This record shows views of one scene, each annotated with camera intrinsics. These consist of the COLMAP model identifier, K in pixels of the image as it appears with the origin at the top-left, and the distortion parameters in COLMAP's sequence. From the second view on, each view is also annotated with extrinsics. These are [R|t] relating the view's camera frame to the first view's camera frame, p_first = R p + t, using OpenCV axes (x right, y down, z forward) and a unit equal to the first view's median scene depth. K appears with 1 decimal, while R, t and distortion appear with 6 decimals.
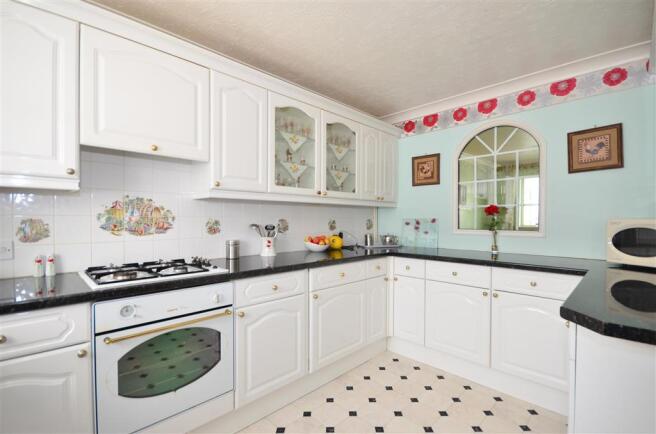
lens RADIAL K [[297.8, 0, 328.0], [0, 297.8, 217.0], [0, 0, 1]] dist [0.000100, 0.000015]
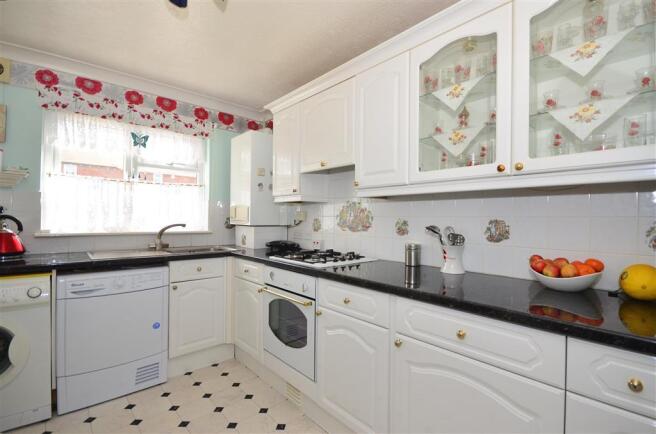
lens RADIAL K [[319.4, 0, 328.0], [0, 319.4, 217.0], [0, 0, 1]] dist [-0.000876, -0.000116]
pose [[-0.050497, -0.008300, -0.998690, 0.612457], [-0.005263, 0.999954, -0.008044, 0.009467], [0.998710, 0.004849, -0.050538, 0.831773]]
